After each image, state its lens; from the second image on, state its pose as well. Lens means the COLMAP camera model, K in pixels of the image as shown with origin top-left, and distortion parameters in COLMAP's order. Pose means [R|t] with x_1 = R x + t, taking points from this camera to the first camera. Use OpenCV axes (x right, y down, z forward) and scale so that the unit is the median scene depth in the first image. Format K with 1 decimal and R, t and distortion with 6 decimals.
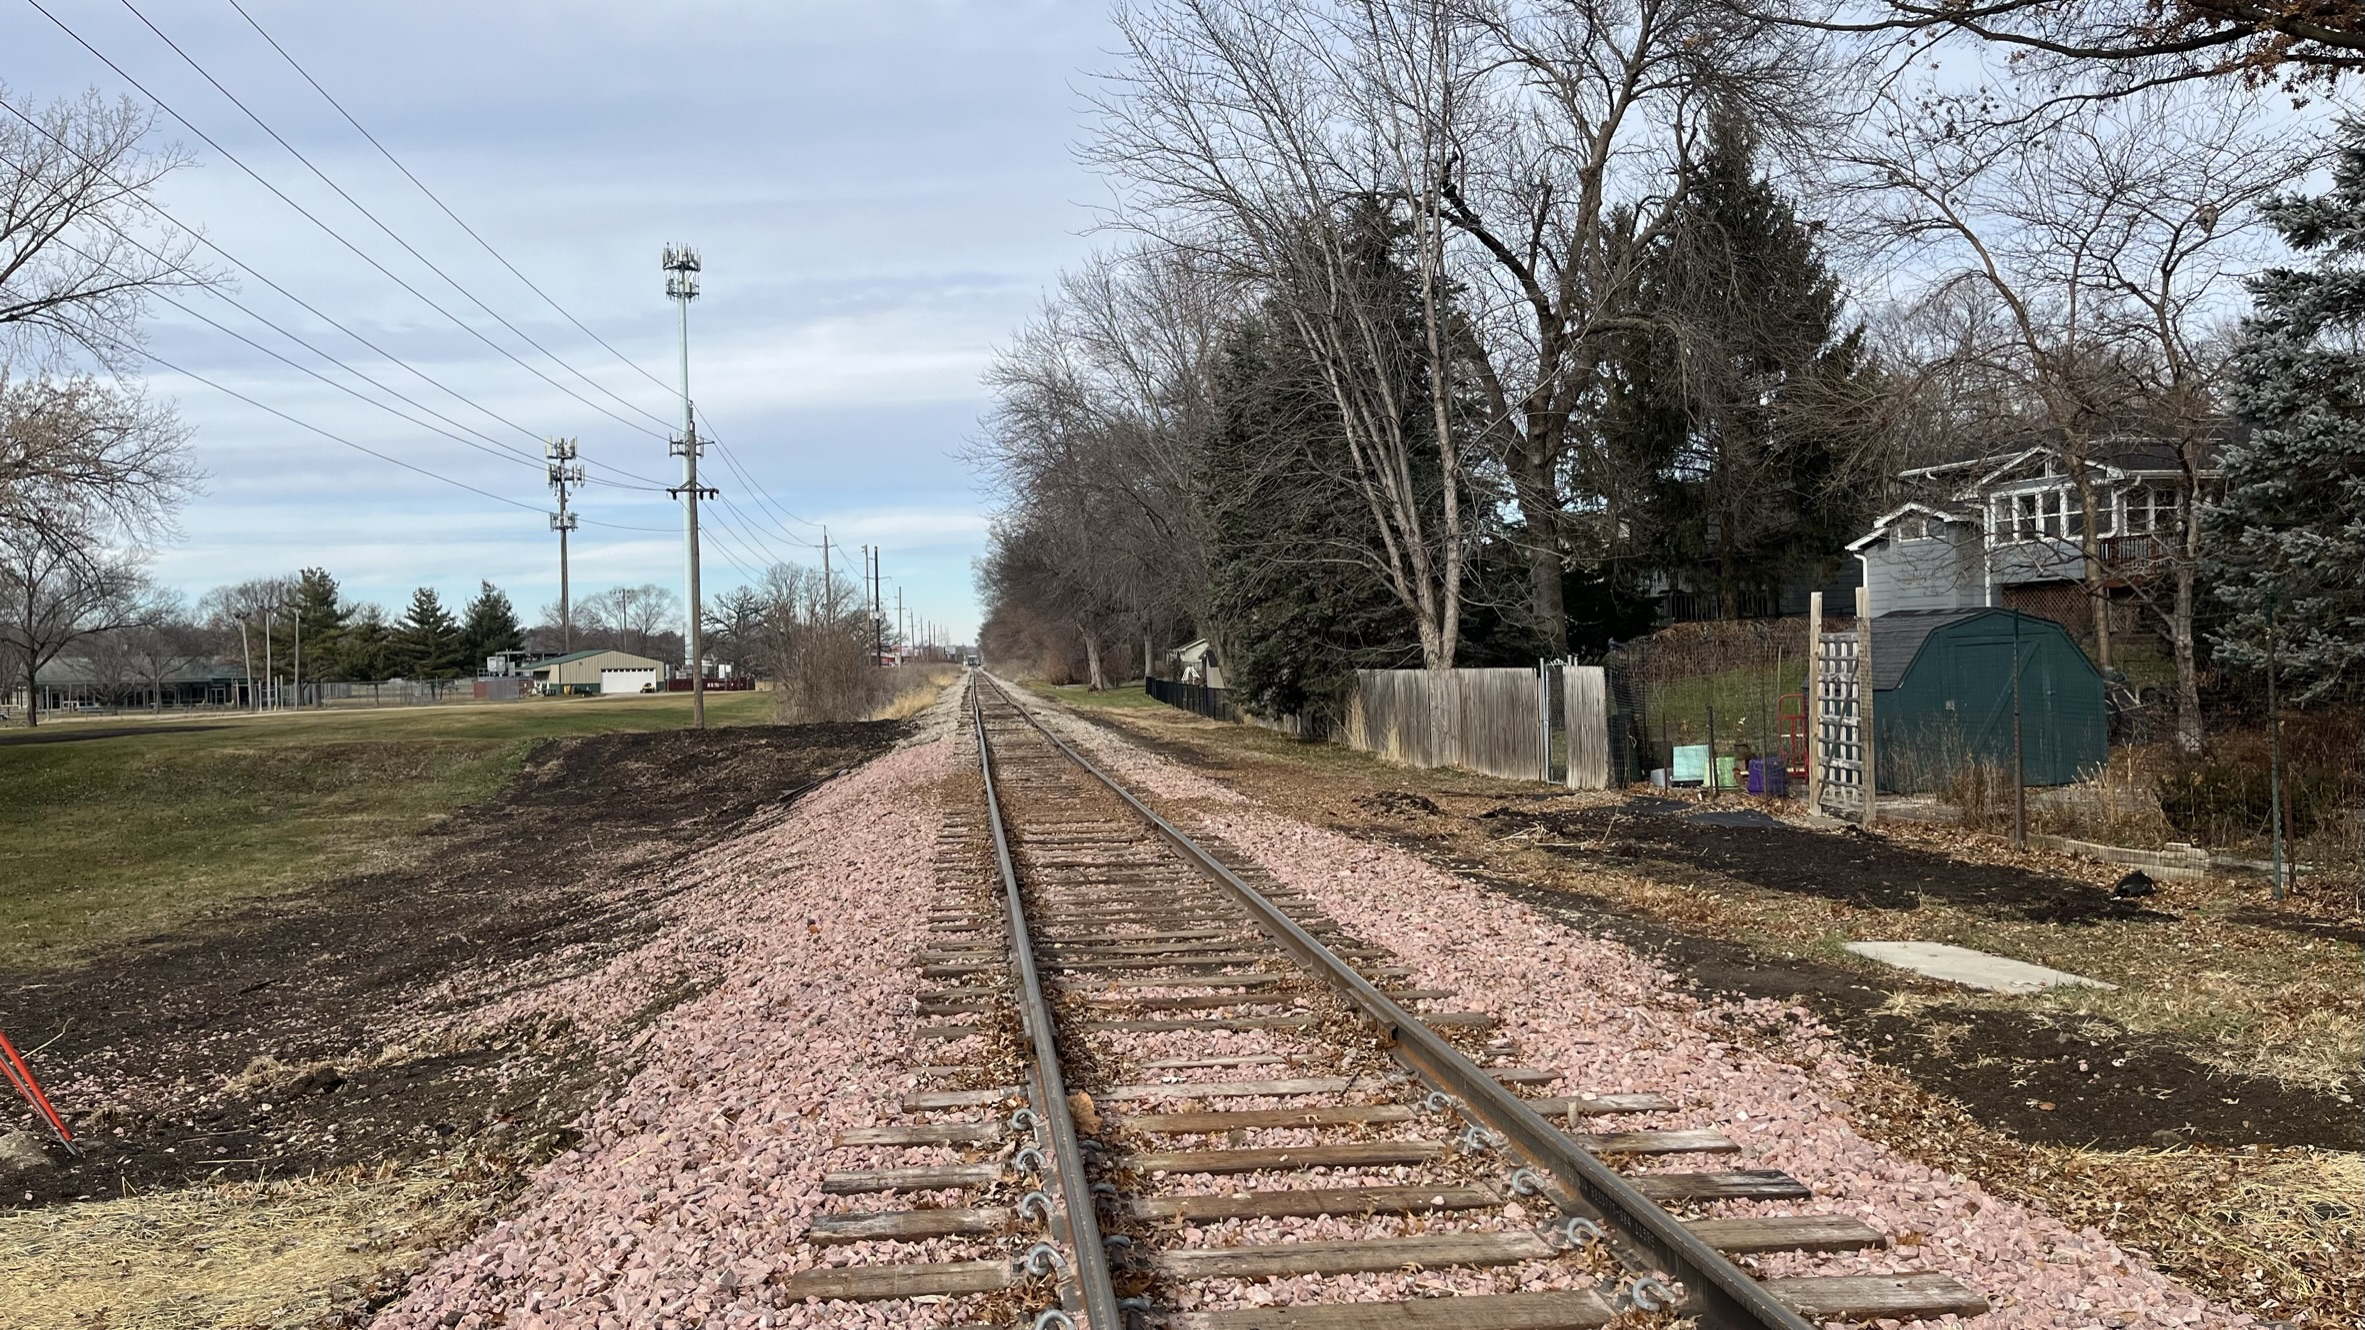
lens RADIAL K [[1753.7, 0, 1182.5], [0, 1753.7, 665.0], [0, 0, 1]] dist [0.001206, -0.005831]
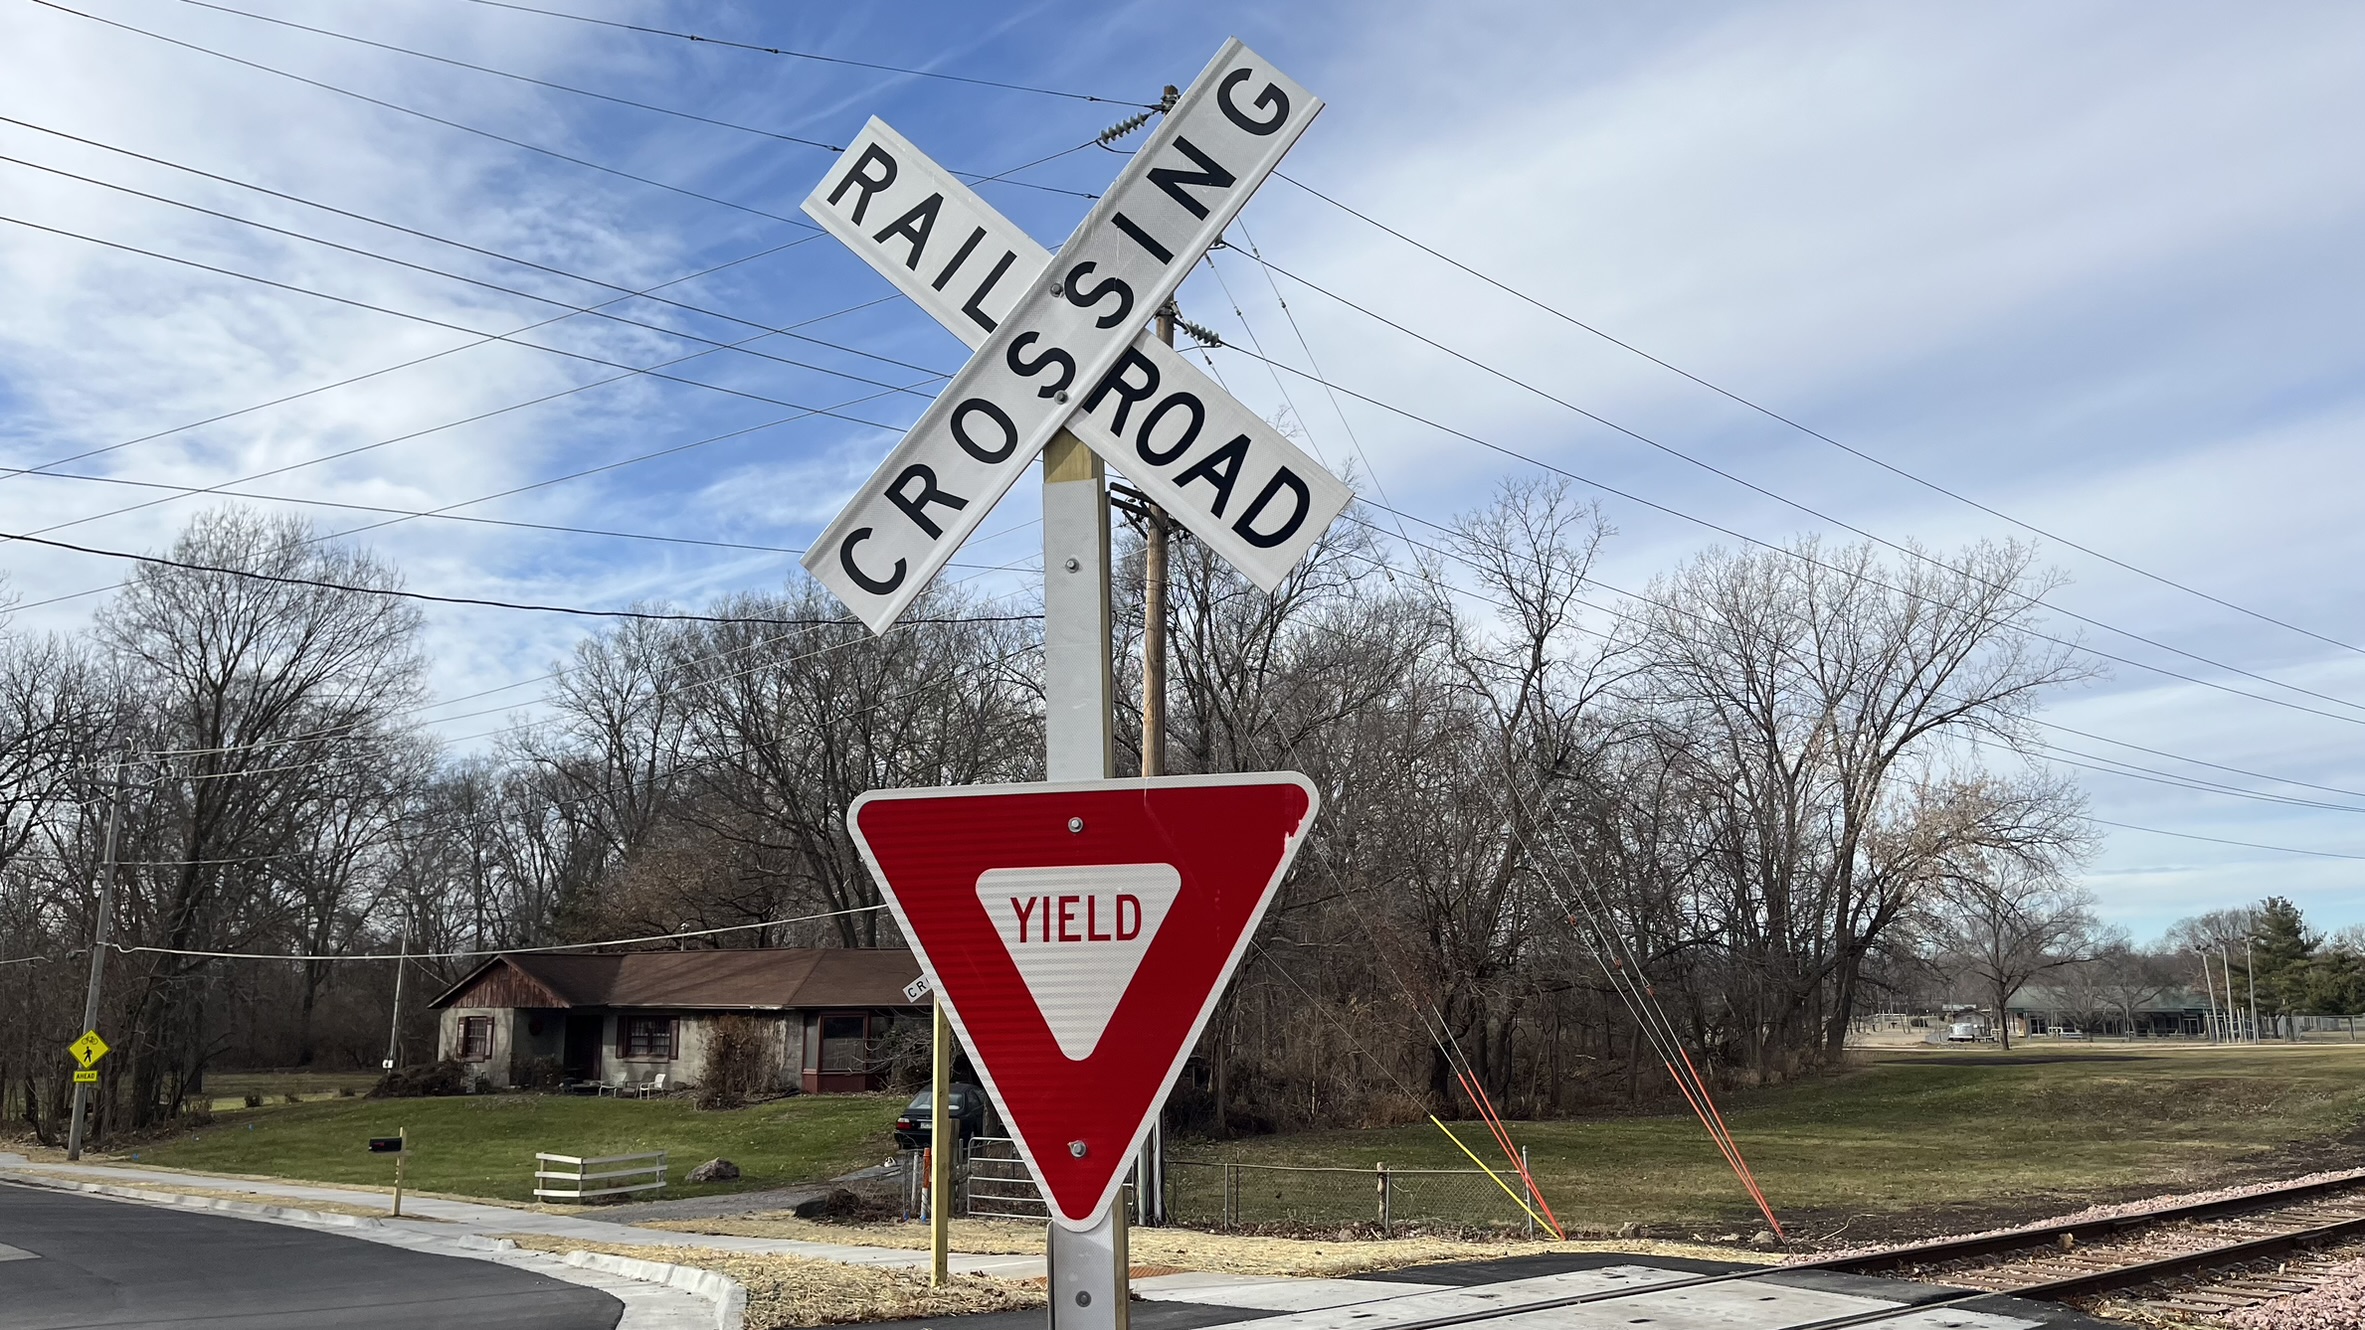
lens RADIAL K [[1819.5, 0, 1168.7], [0, 1819.5, 667.5], [0, 0, 1]] dist [0.056215, -0.052613]
pose [[0.514584, -0.138520, -0.846177, 0.089649], [-0.008035, 0.986042, -0.166302, -0.005466], [0.857402, 0.092375, 0.506288, -0.081603]]
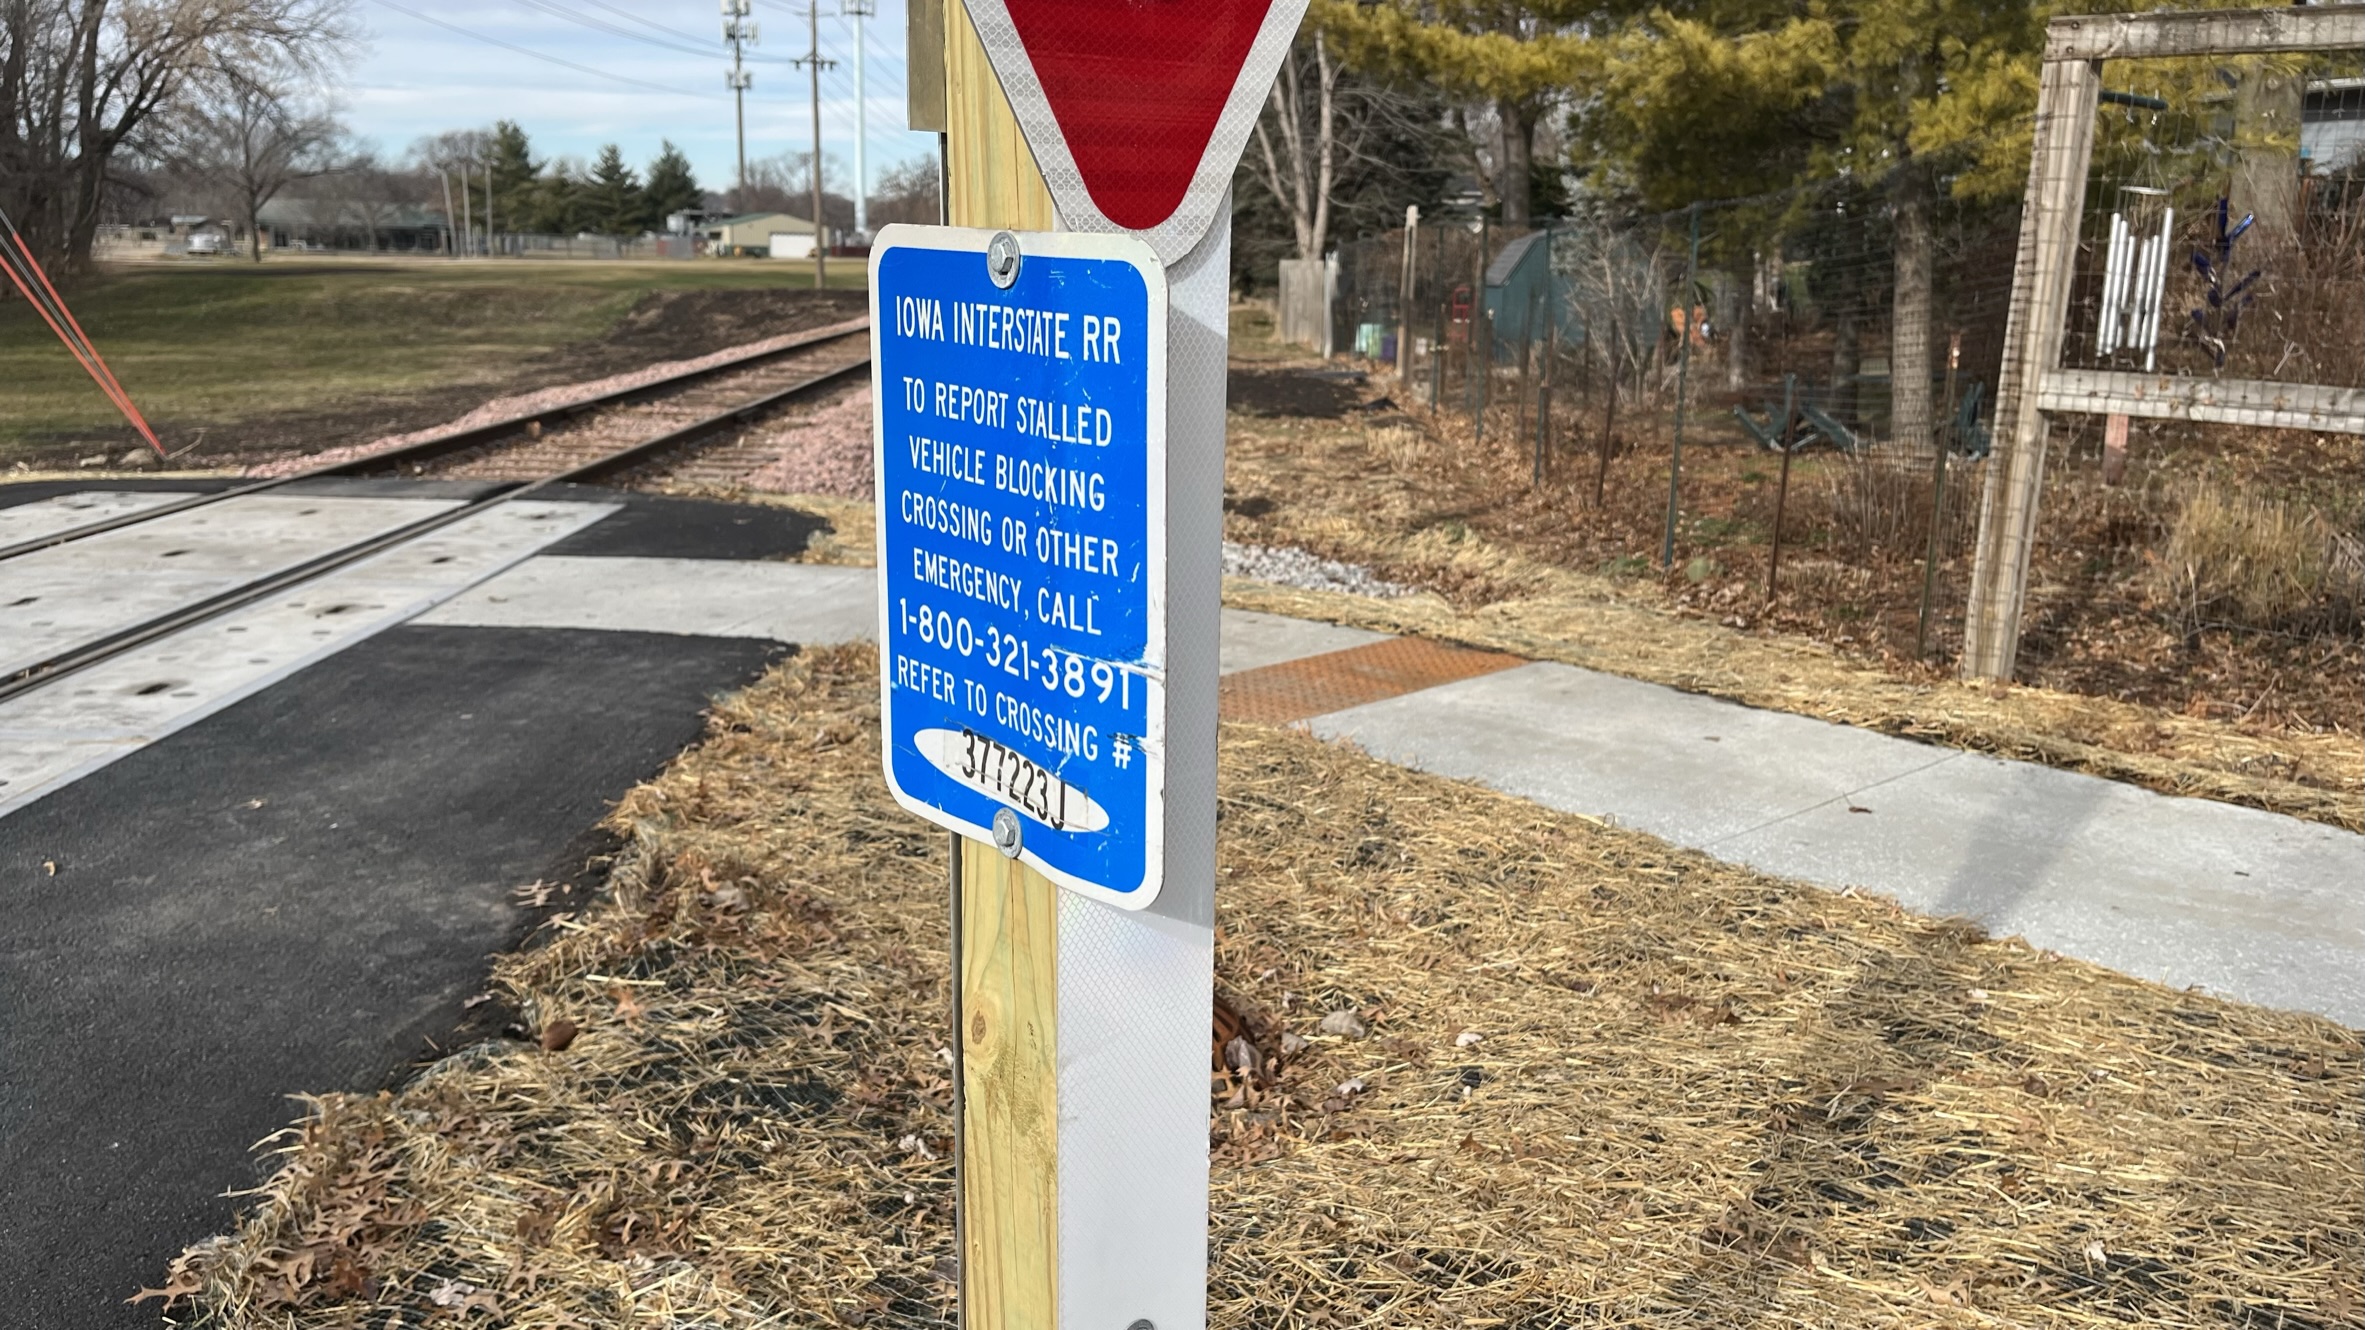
lens RADIAL K [[1819.5, 0, 1168.7], [0, 1819.5, 667.5], [0, 0, 1]] dist [0.056215, -0.052613]
pose [[0.988990, 0.069537, -0.130628, 0.063828], [-0.038493, 0.973218, 0.226640, -0.001499], [0.142890, -0.219116, 0.965179, -0.074626]]
